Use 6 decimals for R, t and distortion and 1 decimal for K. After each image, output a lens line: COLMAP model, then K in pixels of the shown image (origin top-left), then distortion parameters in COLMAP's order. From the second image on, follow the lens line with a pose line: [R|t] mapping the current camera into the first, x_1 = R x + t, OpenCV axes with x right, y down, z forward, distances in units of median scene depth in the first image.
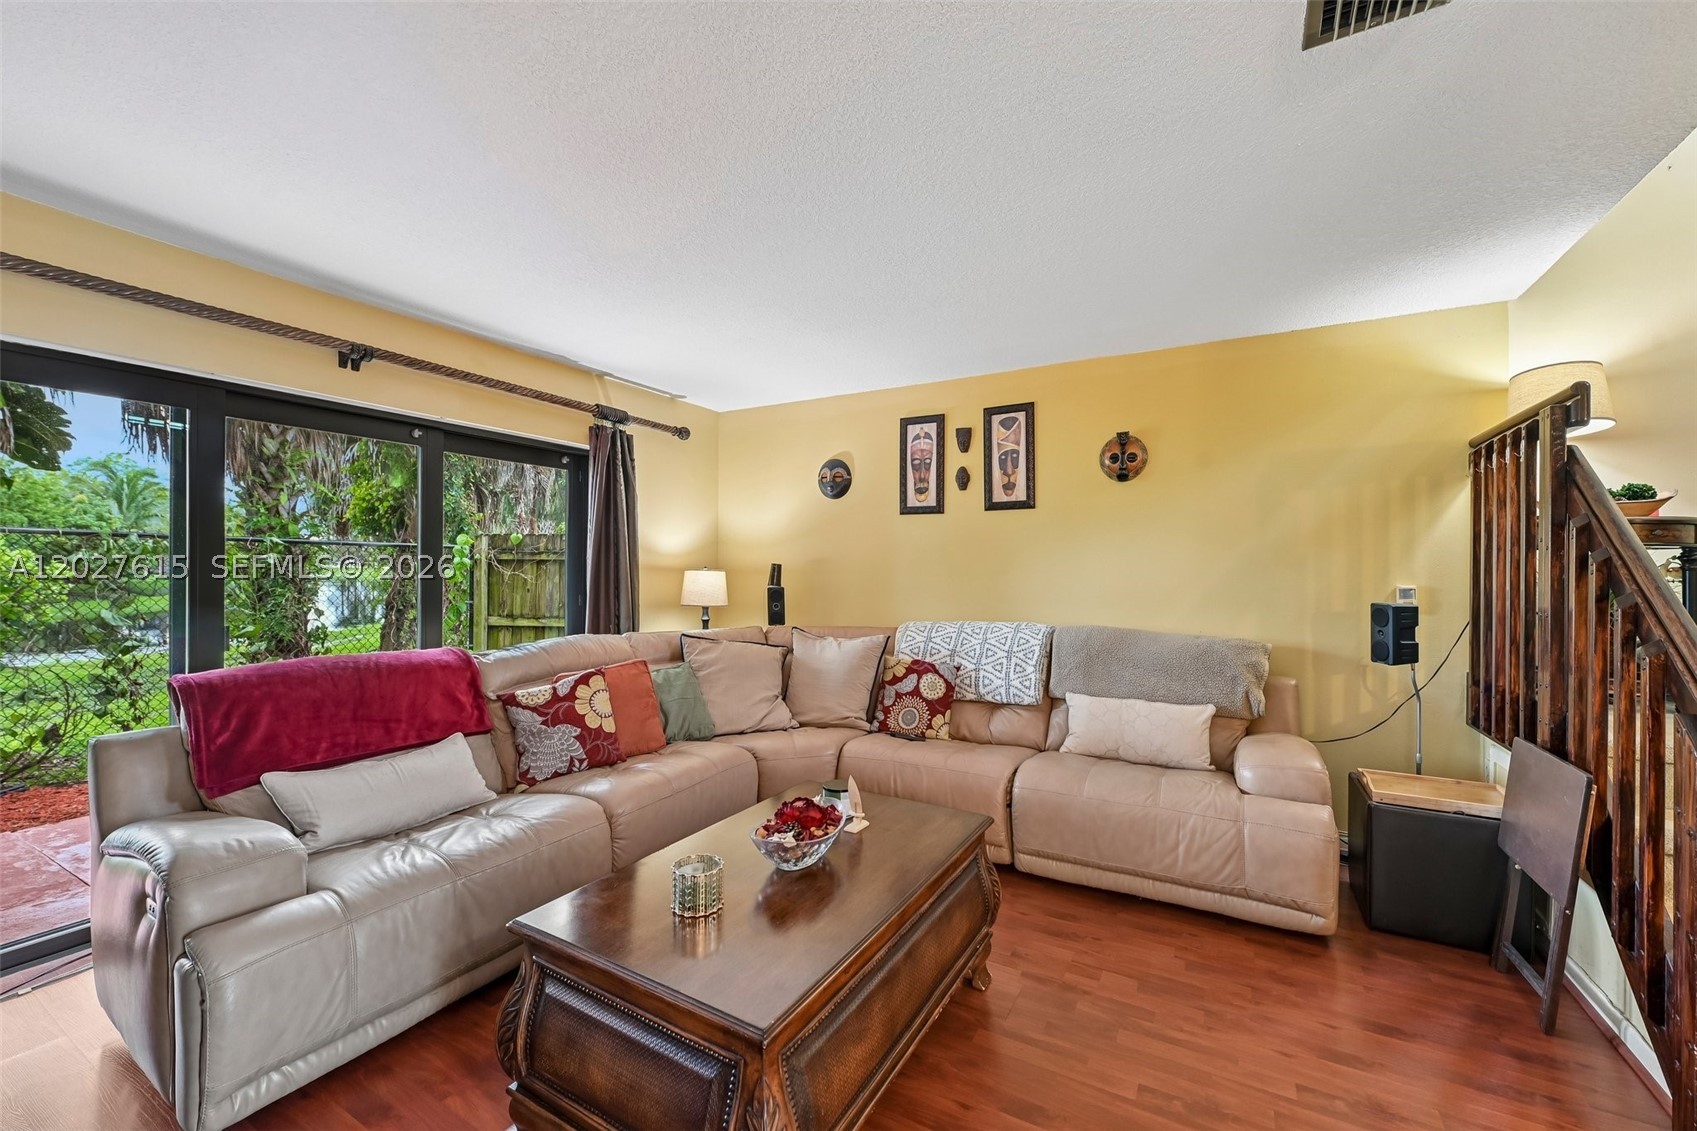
lens RADIAL K [[669.5, 0, 854.6], [0, 669.5, 572.9], [0, 0, 1]] dist [-0.013414, -0.001224]
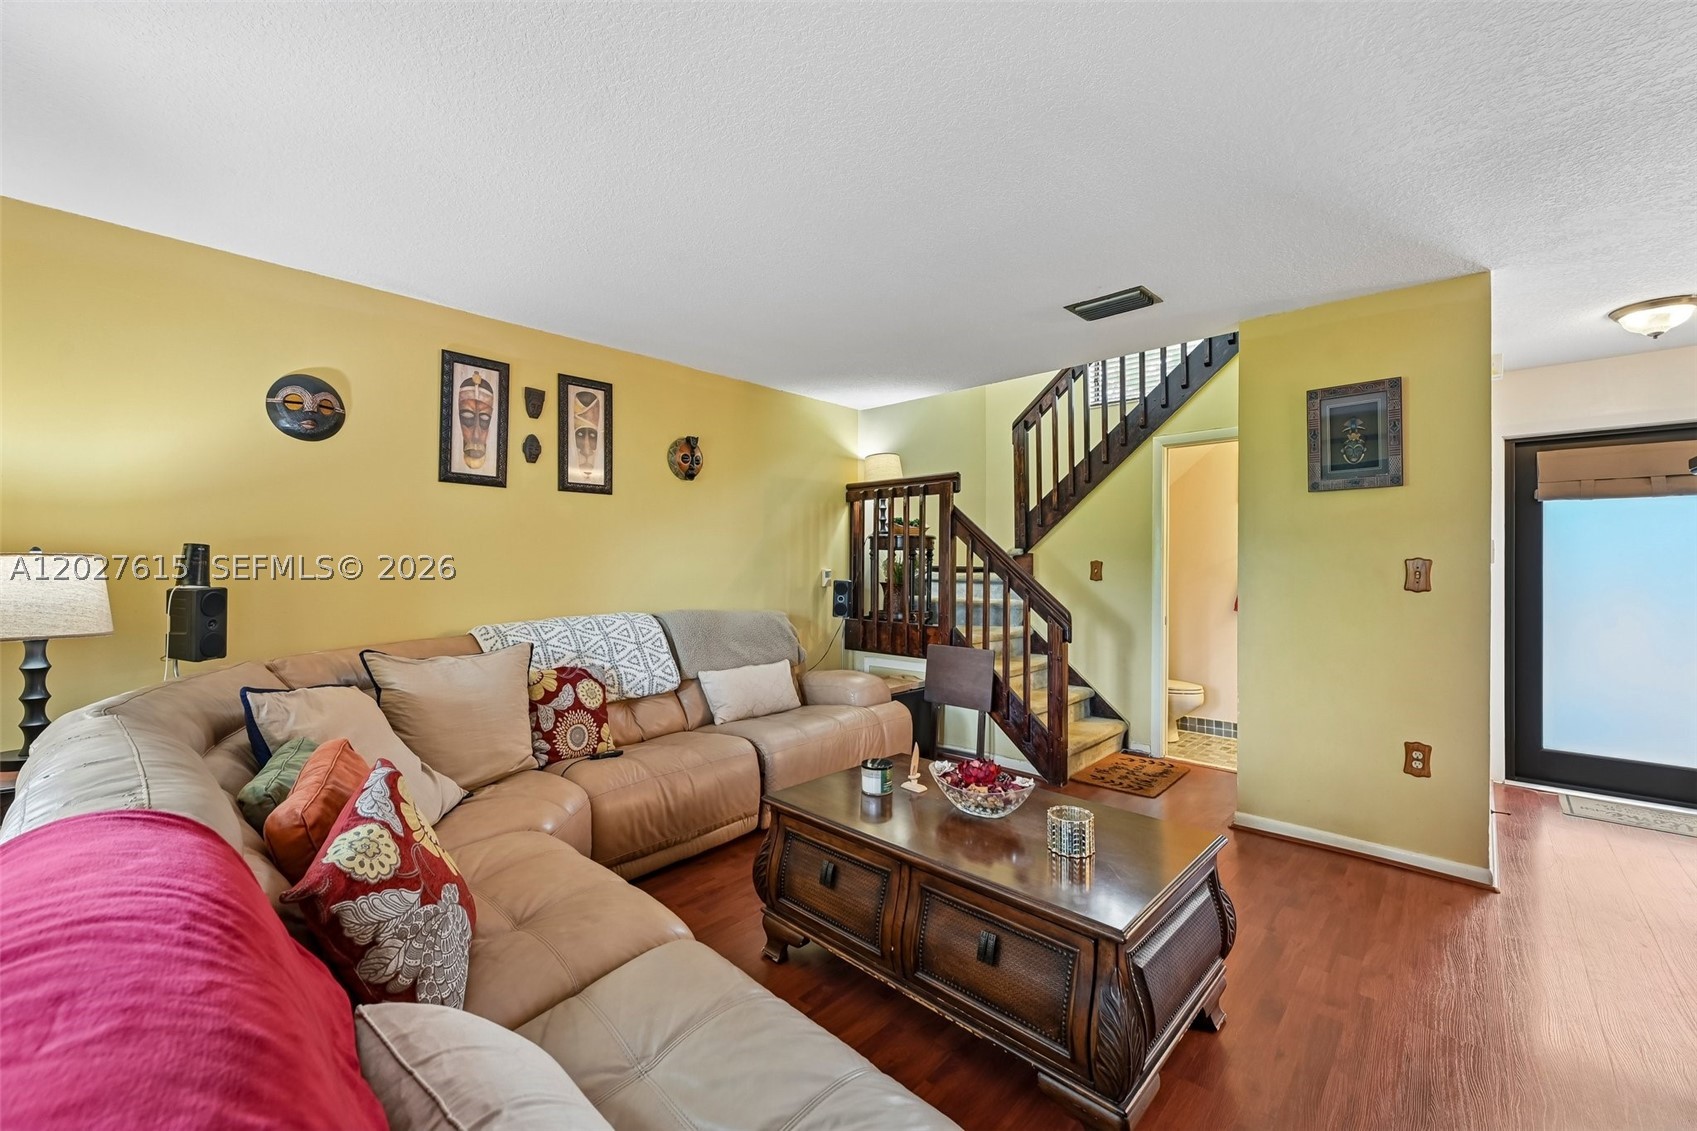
lens RADIAL K [[669.5, 0, 860.5], [0, 669.5, 559.8], [0, 0, 1]] dist [-0.013414, -0.001224]
pose [[0.230725, -0.000925, 0.973019, -0.582465], [-0.006564, 0.999975, 0.002507, -0.006758], [-0.972997, -0.006965, 0.230713, 0.423588]]
